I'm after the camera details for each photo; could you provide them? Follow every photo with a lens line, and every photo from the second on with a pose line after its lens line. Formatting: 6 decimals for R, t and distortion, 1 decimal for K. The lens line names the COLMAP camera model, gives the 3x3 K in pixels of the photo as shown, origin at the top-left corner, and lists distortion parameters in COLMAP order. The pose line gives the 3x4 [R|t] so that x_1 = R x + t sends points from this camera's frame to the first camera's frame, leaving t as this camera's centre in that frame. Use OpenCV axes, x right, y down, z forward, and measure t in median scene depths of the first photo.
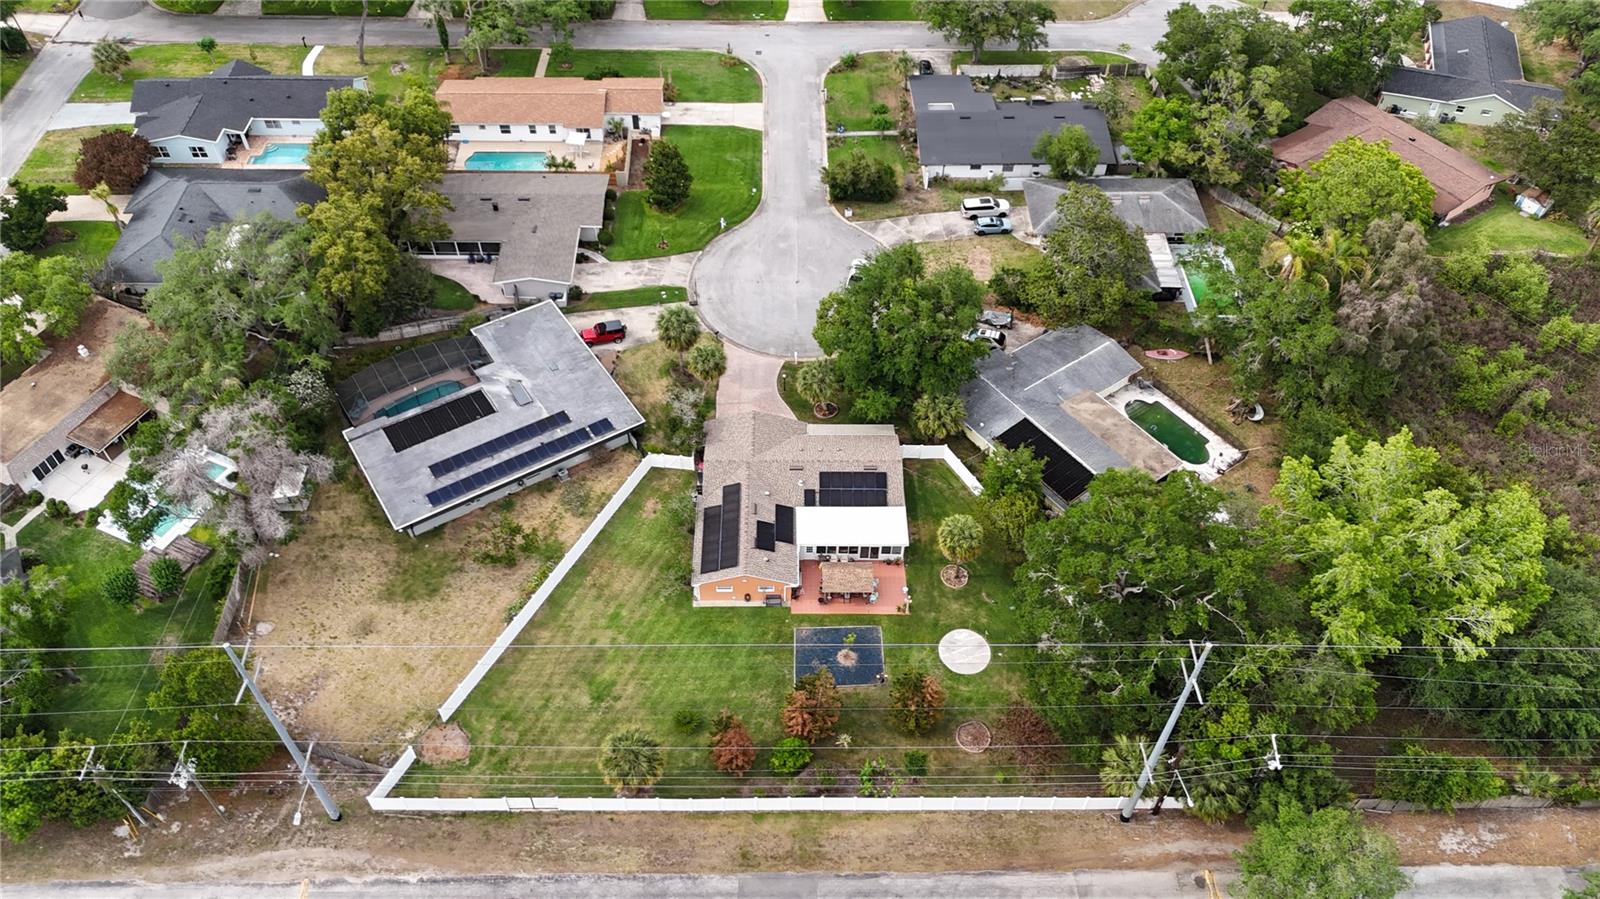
lens RADIAL K [[1170.7, 0, 800.0], [0, 1170.7, 449.5], [0, 0, 1]] dist [0.106801, -0.119852]
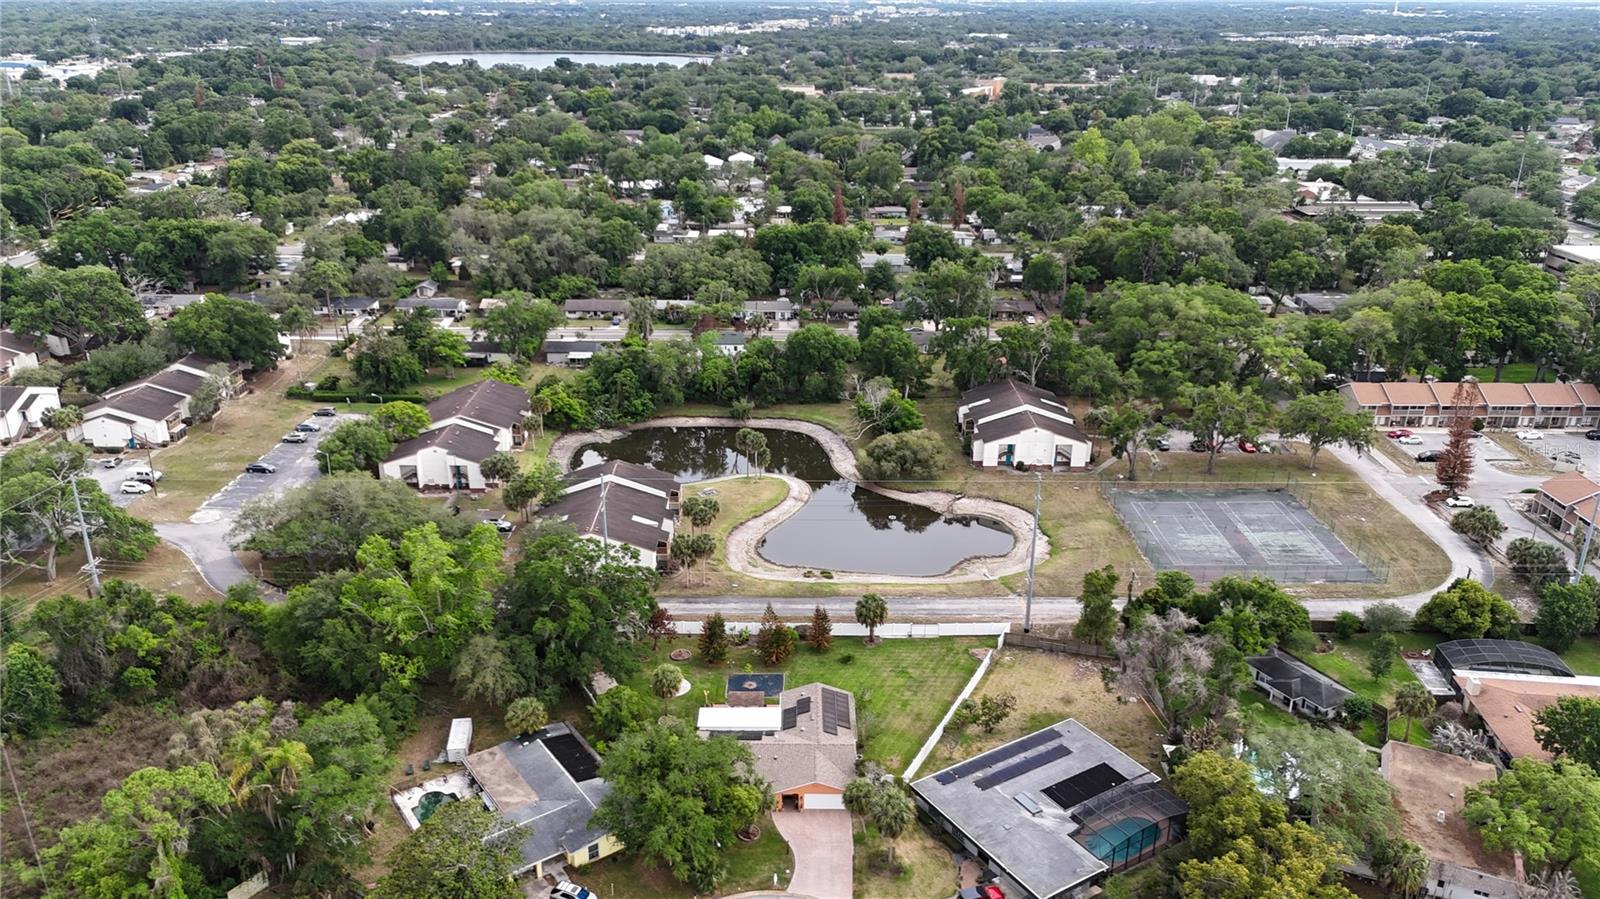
lens RADIAL K [[1170.7, 0, 800.0], [0, 1170.7, 449.5], [0, 0, 1]] dist [0.106801, -0.119852]
pose [[-0.999749, -0.022201, 0.002996, -0.021846], [-0.005212, 0.360545, 0.932727, -1.303741], [-0.021788, 0.932477, -0.360570, 1.186414]]
